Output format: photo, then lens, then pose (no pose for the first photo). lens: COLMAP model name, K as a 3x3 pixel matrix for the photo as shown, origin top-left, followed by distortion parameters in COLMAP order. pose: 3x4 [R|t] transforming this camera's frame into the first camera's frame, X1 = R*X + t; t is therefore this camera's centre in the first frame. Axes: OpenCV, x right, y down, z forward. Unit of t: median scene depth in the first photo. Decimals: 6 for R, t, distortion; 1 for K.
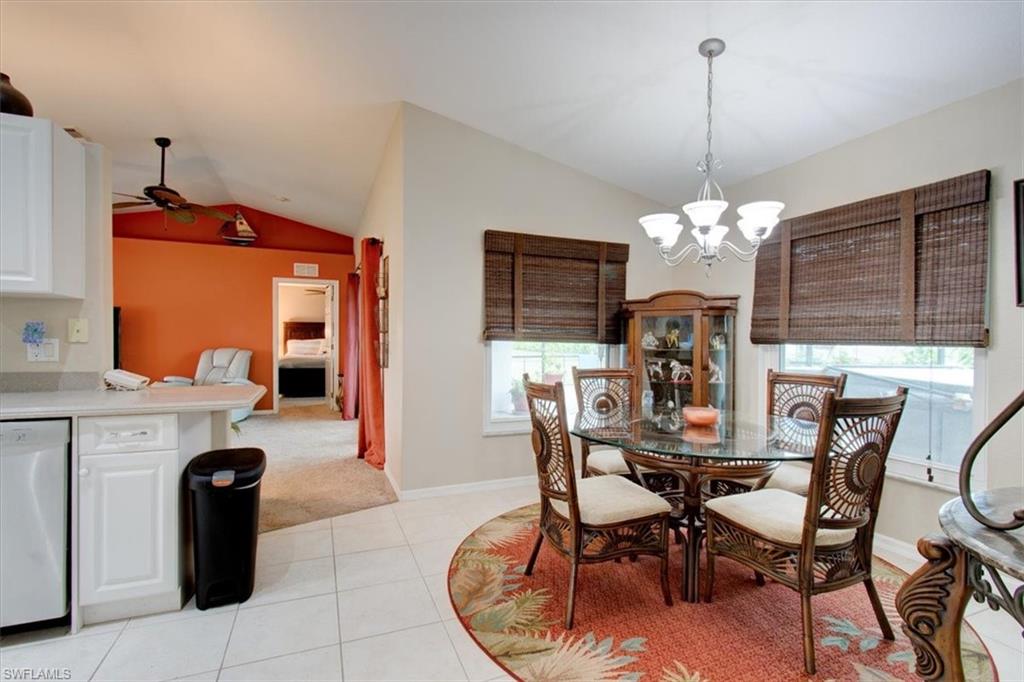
lens RADIAL K [[460.0, 0, 516.3], [0, 460.0, 341.4], [0, 0, 1]] dist [0.003724, 0.000231]
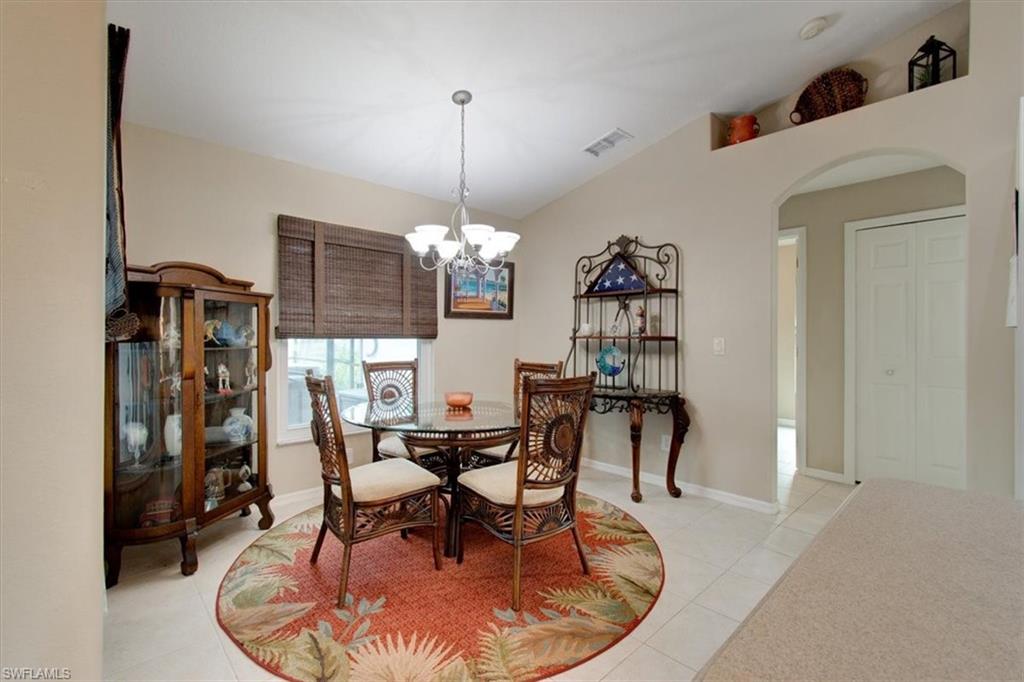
lens RADIAL K [[460.0, 0, 508.8], [0, 460.0, 343.4], [0, 0, 1]] dist [0.003724, 0.000231]
pose [[-0.341664, -0.018689, 0.939636, -0.758700], [-0.001936, 0.999814, 0.019182, -0.005380], [-0.939820, 0.004734, -0.341637, 1.289035]]
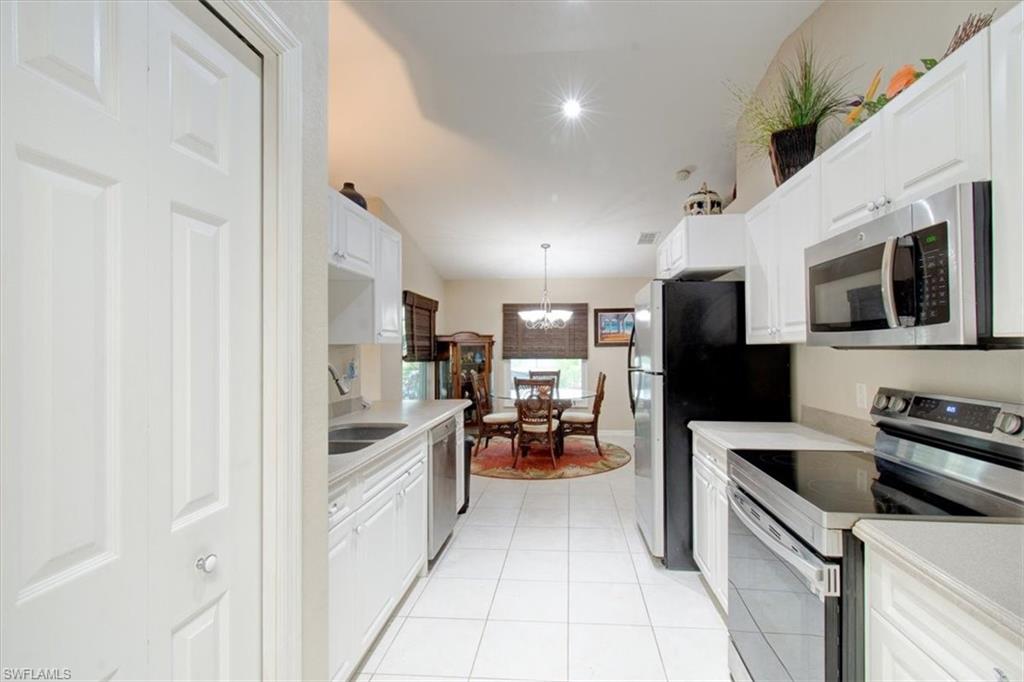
lens RADIAL K [[460.0, 0, 517.4], [0, 460.0, 345.7], [0, 0, 1]] dist [0.003724, 0.000231]
pose [[0.472128, -0.002716, 0.881526, -1.884697], [0.009991, 0.999948, -0.002271, -0.074634], [-0.881473, 0.009880, 0.472130, -0.060619]]
